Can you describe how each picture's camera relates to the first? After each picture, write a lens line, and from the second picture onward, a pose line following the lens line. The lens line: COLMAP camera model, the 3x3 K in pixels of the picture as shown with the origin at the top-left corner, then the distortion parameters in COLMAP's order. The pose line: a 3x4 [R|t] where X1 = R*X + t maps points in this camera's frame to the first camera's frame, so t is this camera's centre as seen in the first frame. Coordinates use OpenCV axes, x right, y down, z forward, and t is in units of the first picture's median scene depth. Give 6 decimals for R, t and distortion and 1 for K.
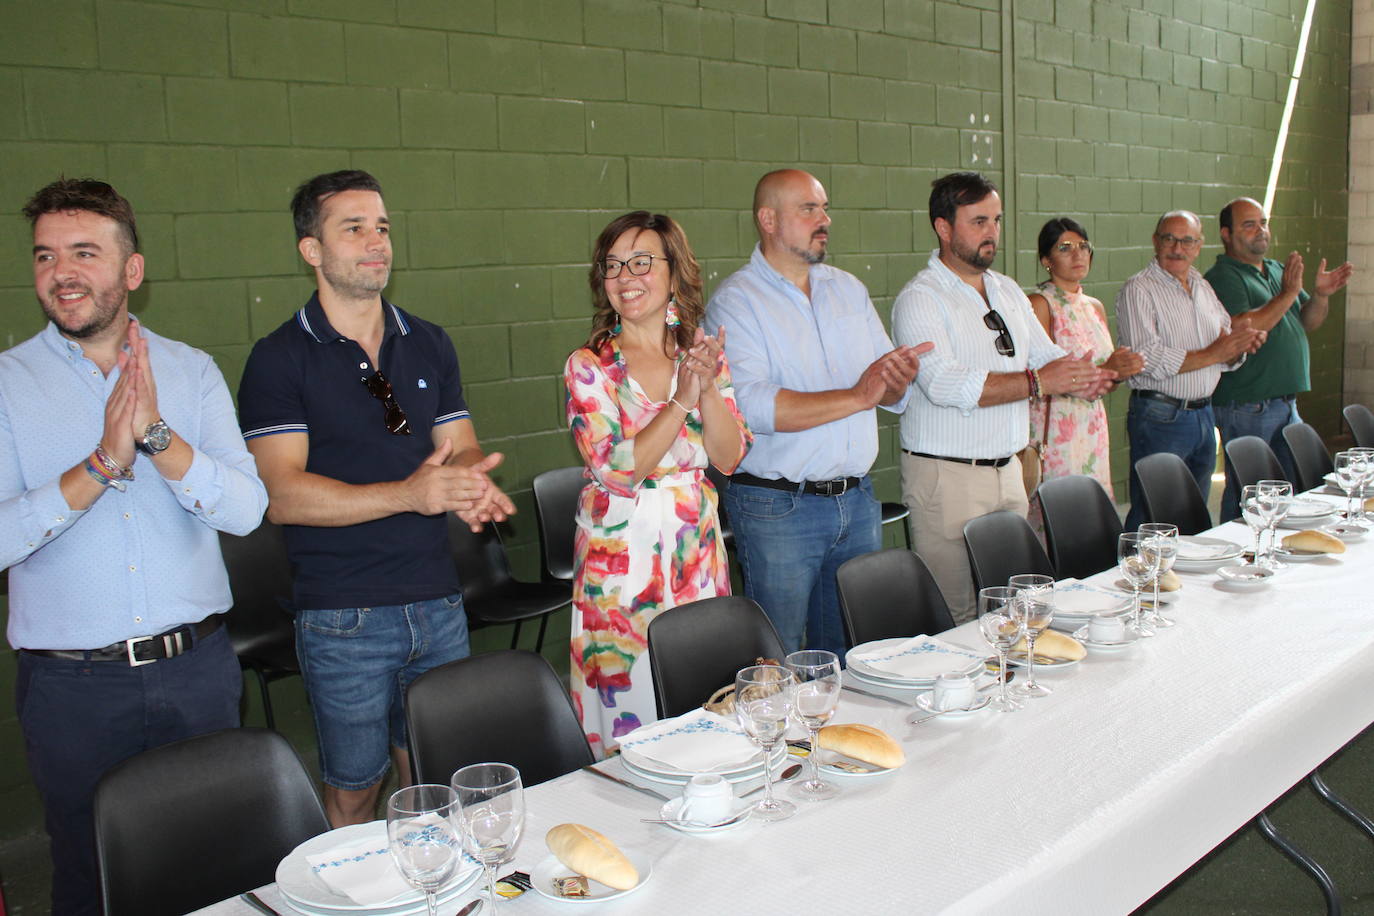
lens RADIAL K [[1341.6, 0, 683.4], [0, 1341.6, 465.2], [0, 0, 1]] dist [-0.070919, 0.000000]
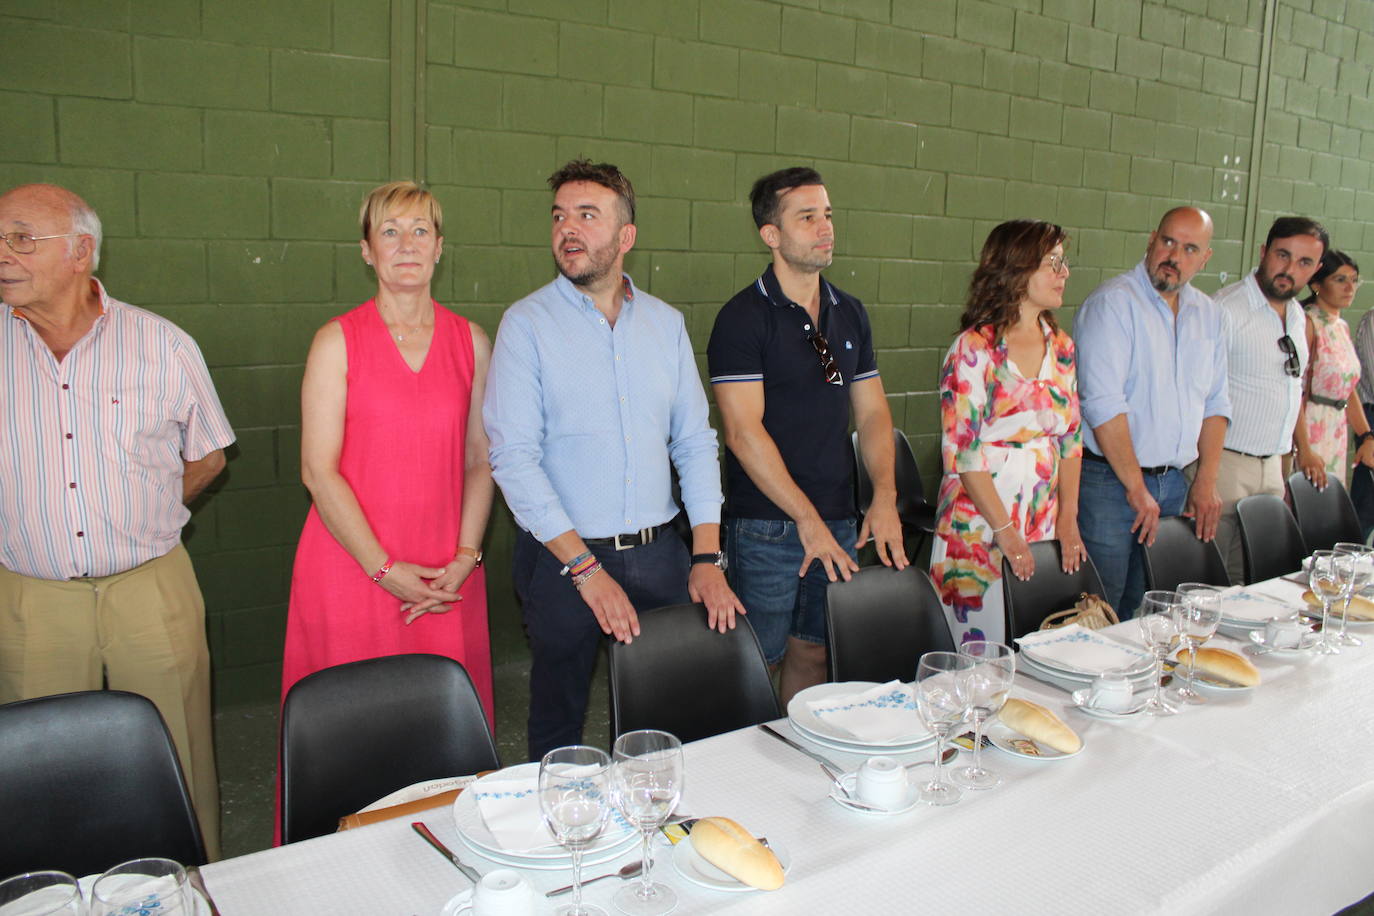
lens RADIAL K [[1165.3, 0, 659.8], [0, 1165.3, 464.5], [0, 0, 1]] dist [-0.163136, 0.148786]
pose [[0.983918, 0.090904, -0.153760, -0.142626], [-0.086814, 0.995674, 0.033120, 0.020747], [0.156105, -0.019238, 0.987553, -0.065611]]
